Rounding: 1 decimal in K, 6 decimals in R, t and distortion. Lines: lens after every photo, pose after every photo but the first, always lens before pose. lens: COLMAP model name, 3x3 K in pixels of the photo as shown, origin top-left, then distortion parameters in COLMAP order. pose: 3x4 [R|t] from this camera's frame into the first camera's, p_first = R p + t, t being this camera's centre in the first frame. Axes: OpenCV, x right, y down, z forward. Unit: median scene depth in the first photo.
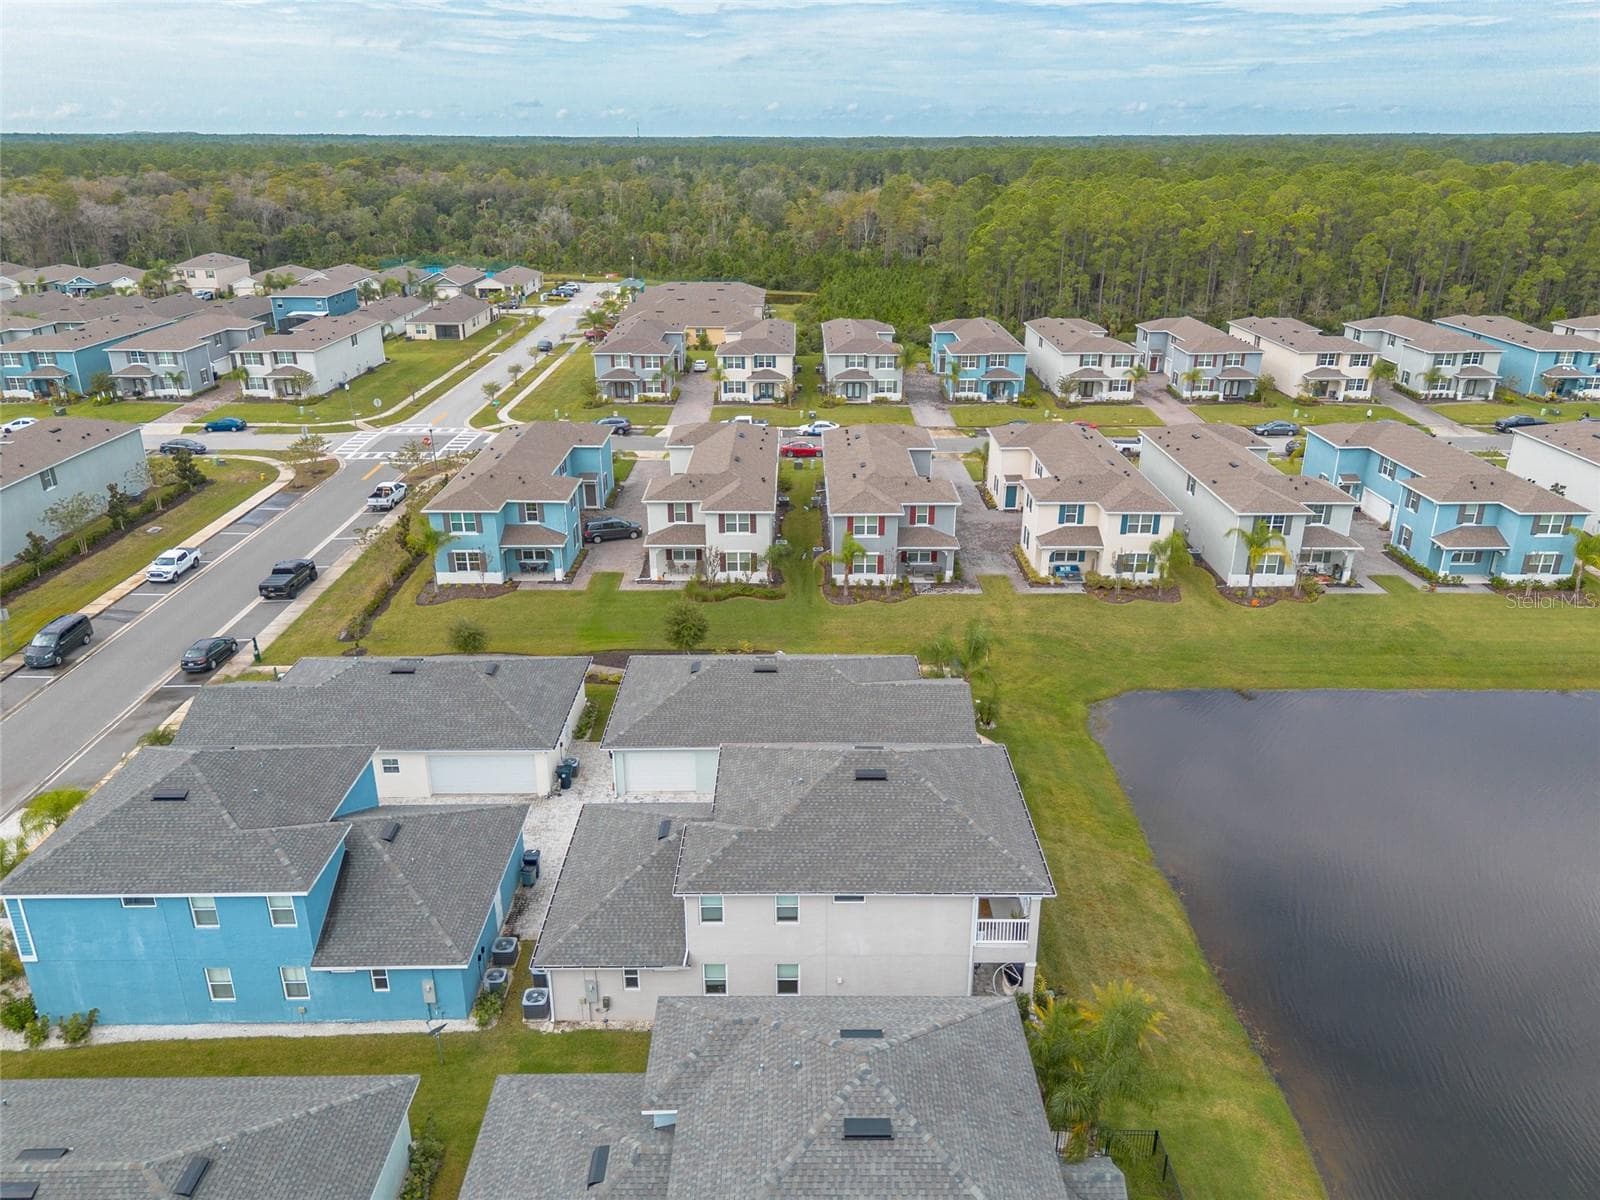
lens RADIAL K [[1146.5, 0, 791.2], [0, 1146.5, 601.5], [0, 0, 1]] dist [0.073716, -0.084594]
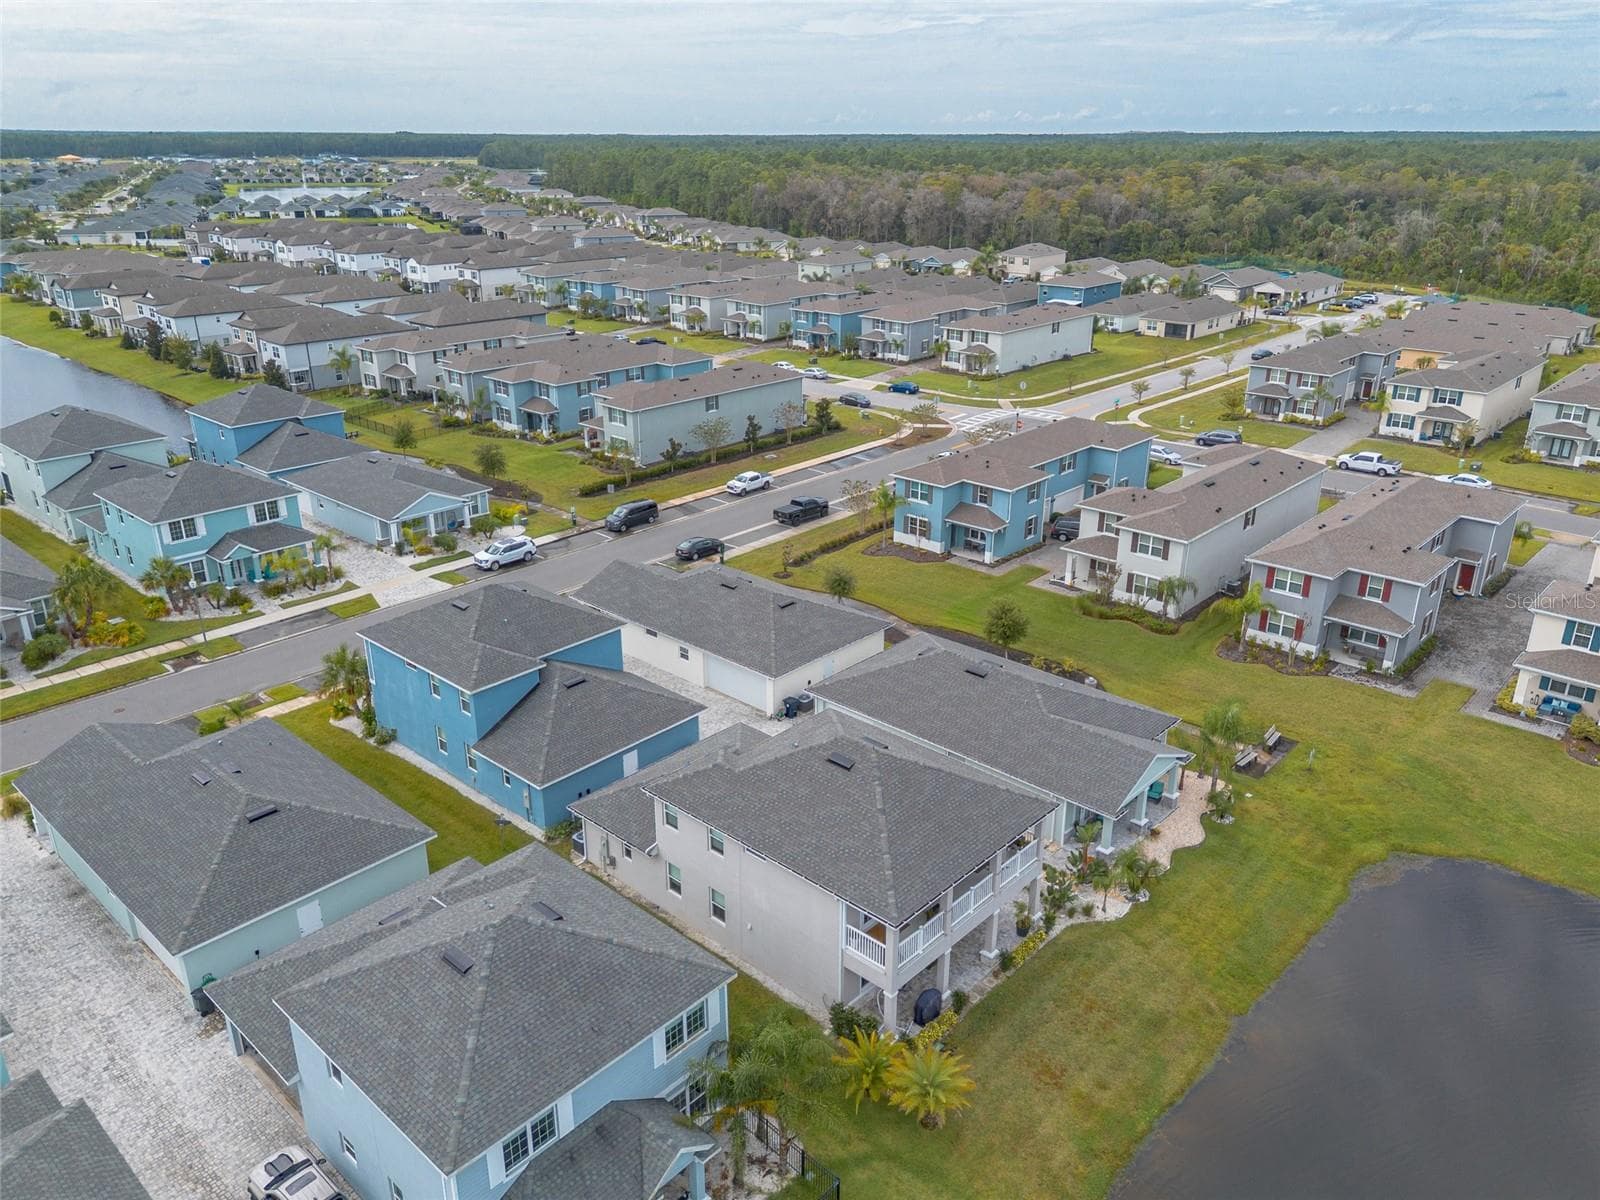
lens RADIAL K [[1146.5, 0, 791.2], [0, 1146.5, 601.5], [0, 0, 1]] dist [0.073716, -0.084594]
pose [[0.733397, 0.253428, -0.630796, 0.332270], [-0.252209, 0.963124, 0.093712, -0.037149], [0.631284, 0.090364, 0.770269, 0.082547]]
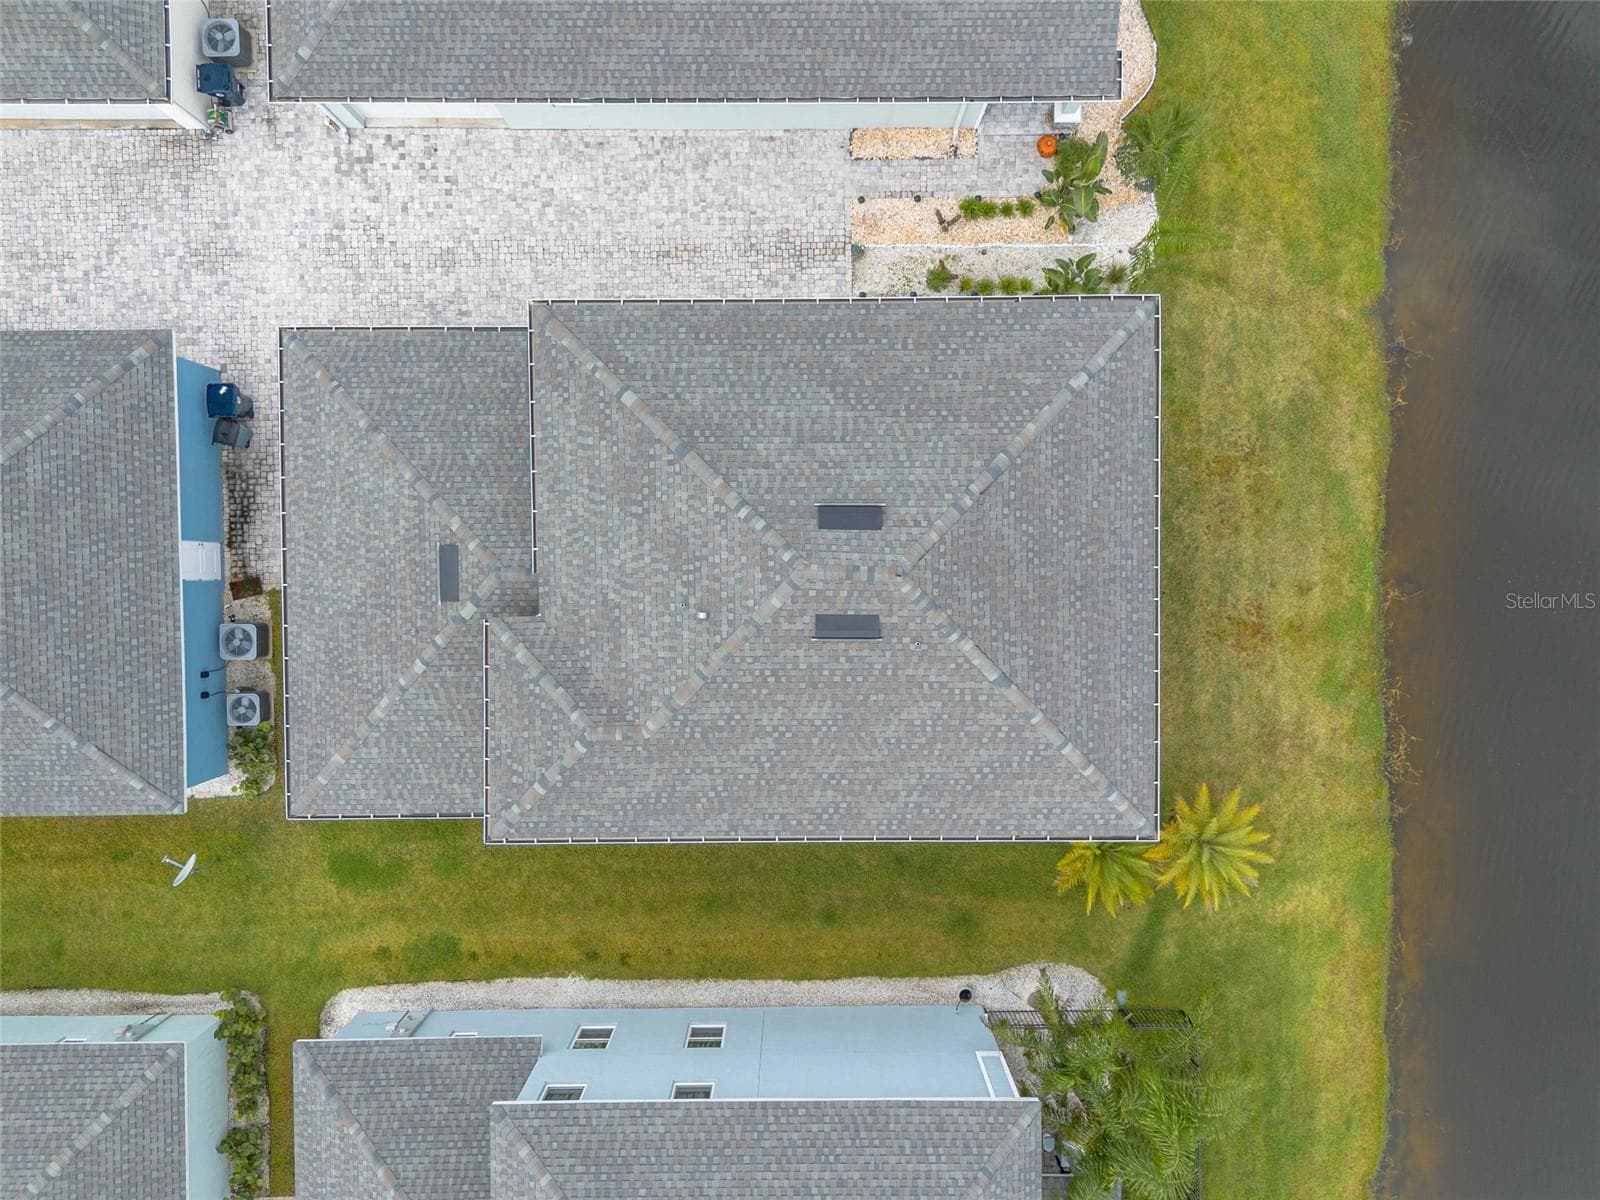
lens RADIAL K [[1162.5, 0, 803.9], [0, 1162.5, 607.1], [0, 0, 1]] dist [0.066563, -0.084663]
pose [[0.999932, -0.009440, 0.006788, 0.023693], [-0.003120, 0.344518, 0.938775, -0.150554], [-0.011200, -0.938732, 0.344465, 0.415815]]
